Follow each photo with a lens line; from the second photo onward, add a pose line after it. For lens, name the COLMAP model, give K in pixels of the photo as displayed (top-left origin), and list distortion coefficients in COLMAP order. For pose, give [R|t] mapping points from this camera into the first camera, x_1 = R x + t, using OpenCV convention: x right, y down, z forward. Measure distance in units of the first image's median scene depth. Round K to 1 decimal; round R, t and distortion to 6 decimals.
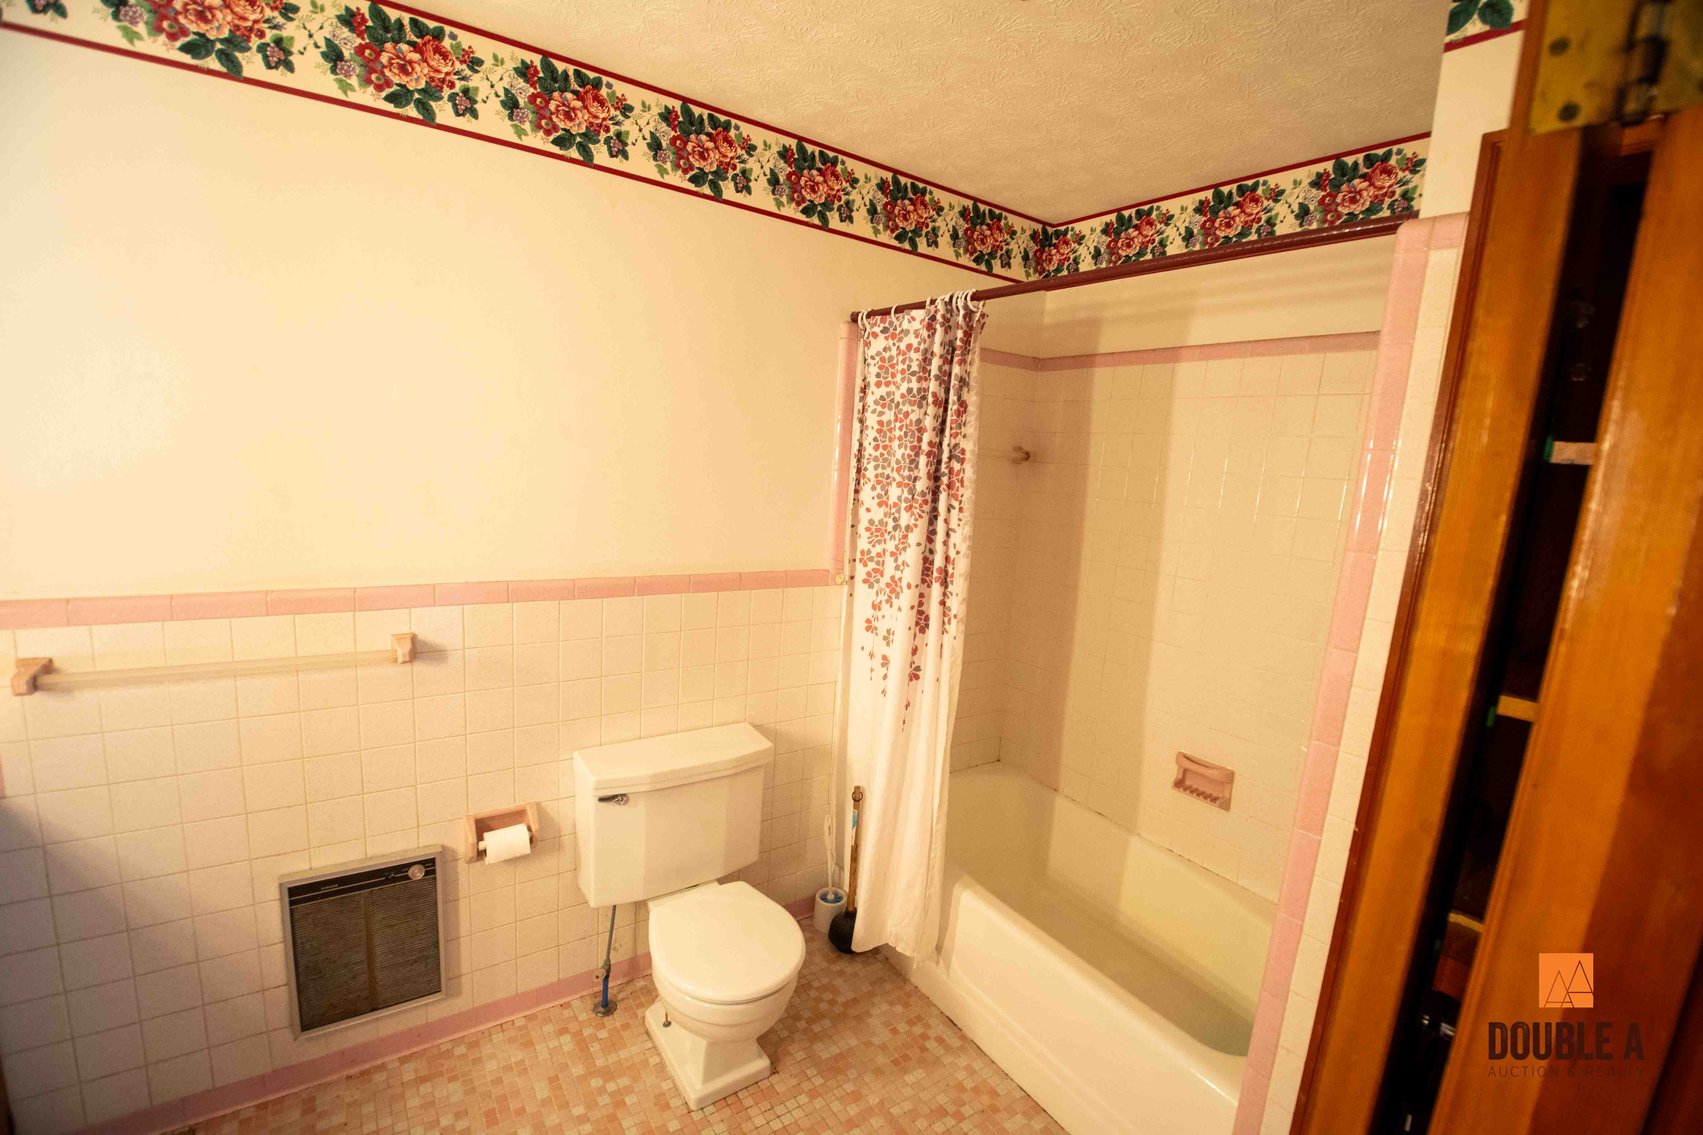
lens RADIAL K [[725.5, 0, 851.5], [0, 725.5, 567.5], [0, 0, 1]] dist [-0.001729, -0.019237]
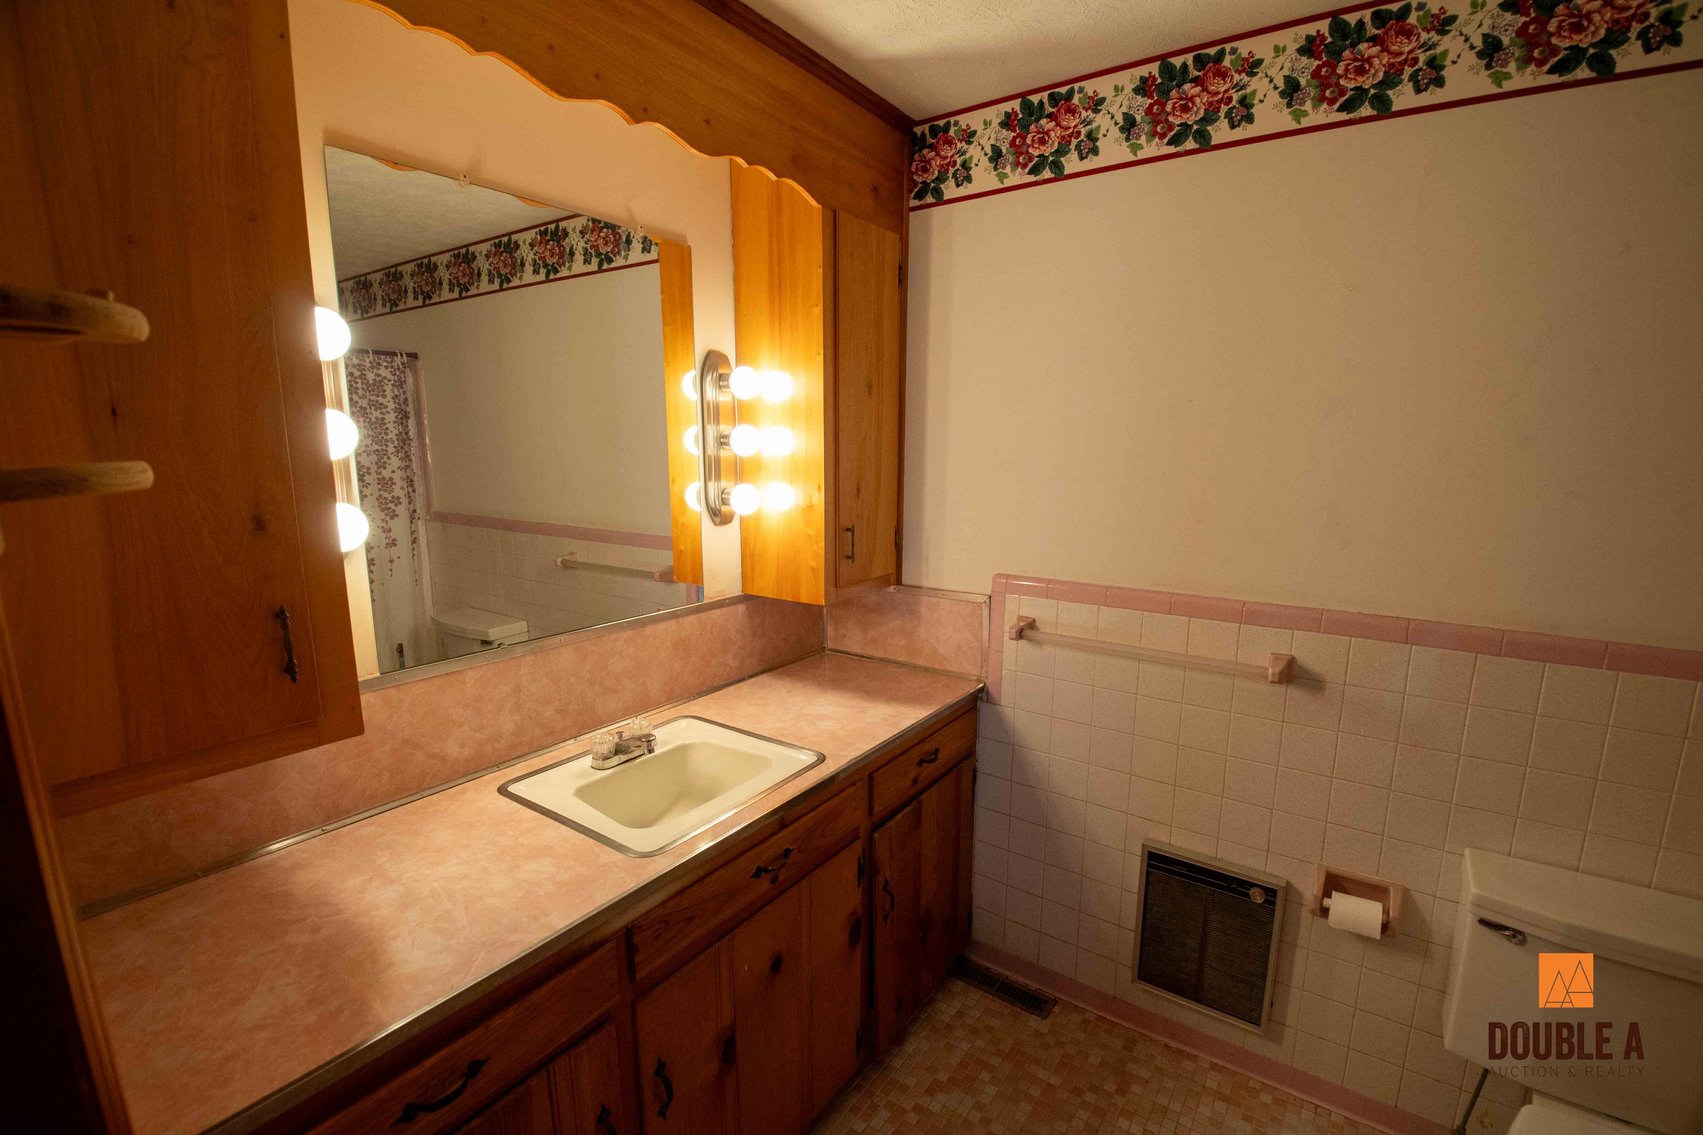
lens RADIAL K [[752.4, 0, 850.1], [0, 752.4, 571.6], [0, 0, 1]] dist [-0.012937, -0.011903]
pose [[0.338372, 0.095622, -0.936142, 0.129971], [-0.123460, 0.990736, 0.056573, -0.005183], [0.932878, 0.096433, 0.347042, 0.089002]]
